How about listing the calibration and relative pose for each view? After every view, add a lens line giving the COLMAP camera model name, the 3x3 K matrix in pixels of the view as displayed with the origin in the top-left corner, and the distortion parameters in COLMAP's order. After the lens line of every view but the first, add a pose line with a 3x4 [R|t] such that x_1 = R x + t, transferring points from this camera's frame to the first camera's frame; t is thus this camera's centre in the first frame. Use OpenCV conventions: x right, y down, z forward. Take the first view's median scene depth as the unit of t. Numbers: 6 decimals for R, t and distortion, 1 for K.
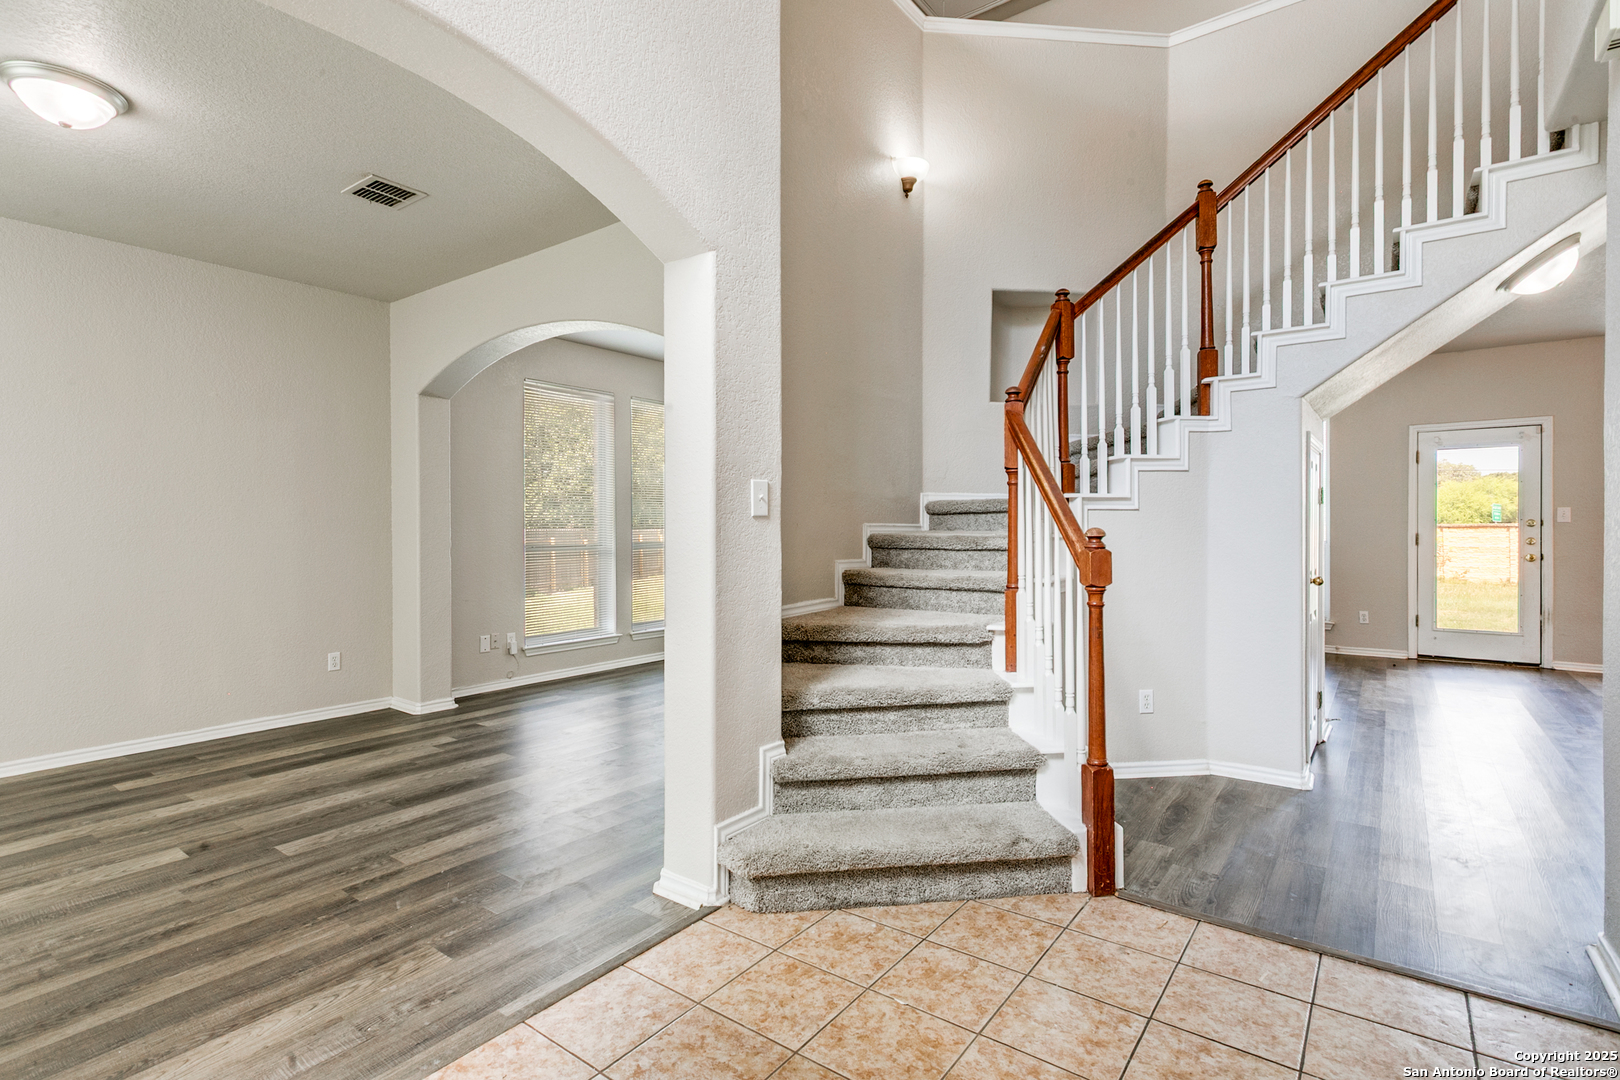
lens RADIAL K [[782.5, 0, 810.0], [0, 782.5, 540.0], [0, 0, 1]] dist [0.000281, -0.000335]
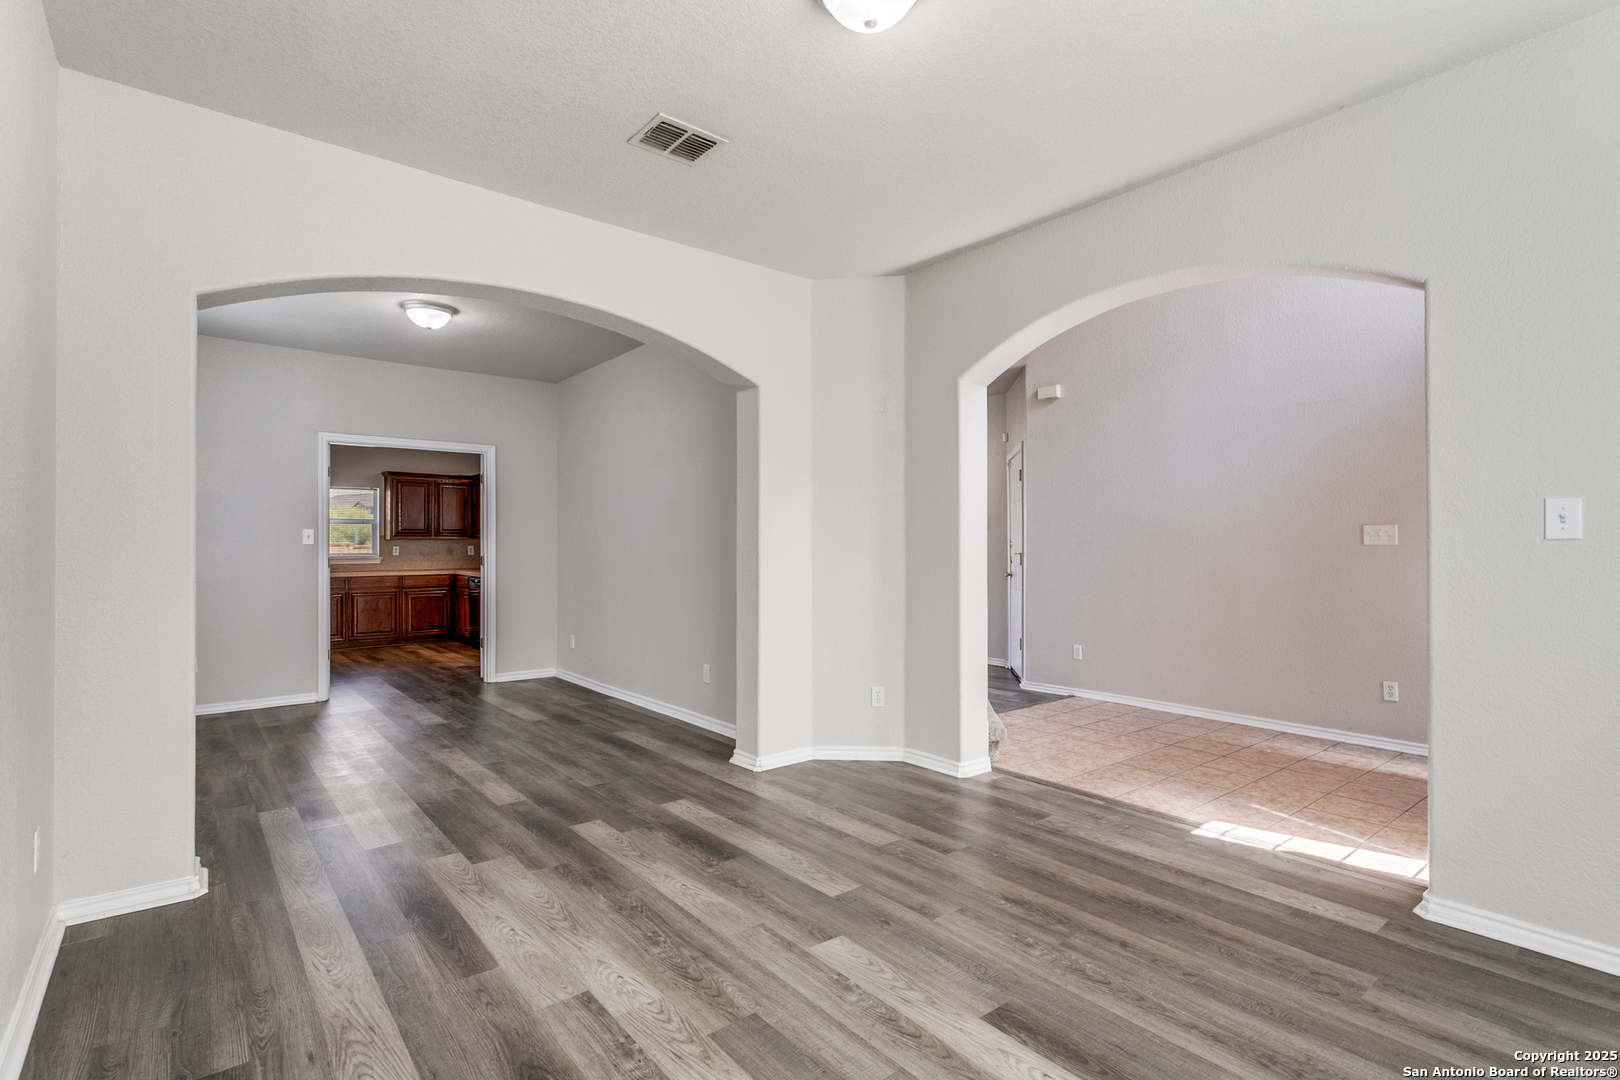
lens RADIAL K [[767.5, 0, 818.1], [0, 767.5, 550.7], [0, 0, 1]] dist [0.000766, 0.000146]
pose [[0.250711, -0.005071, 0.968049, -1.551302], [0.014844, 0.999889, 0.001393, -0.010430], [-0.967948, 0.014020, 0.250758, 0.788007]]
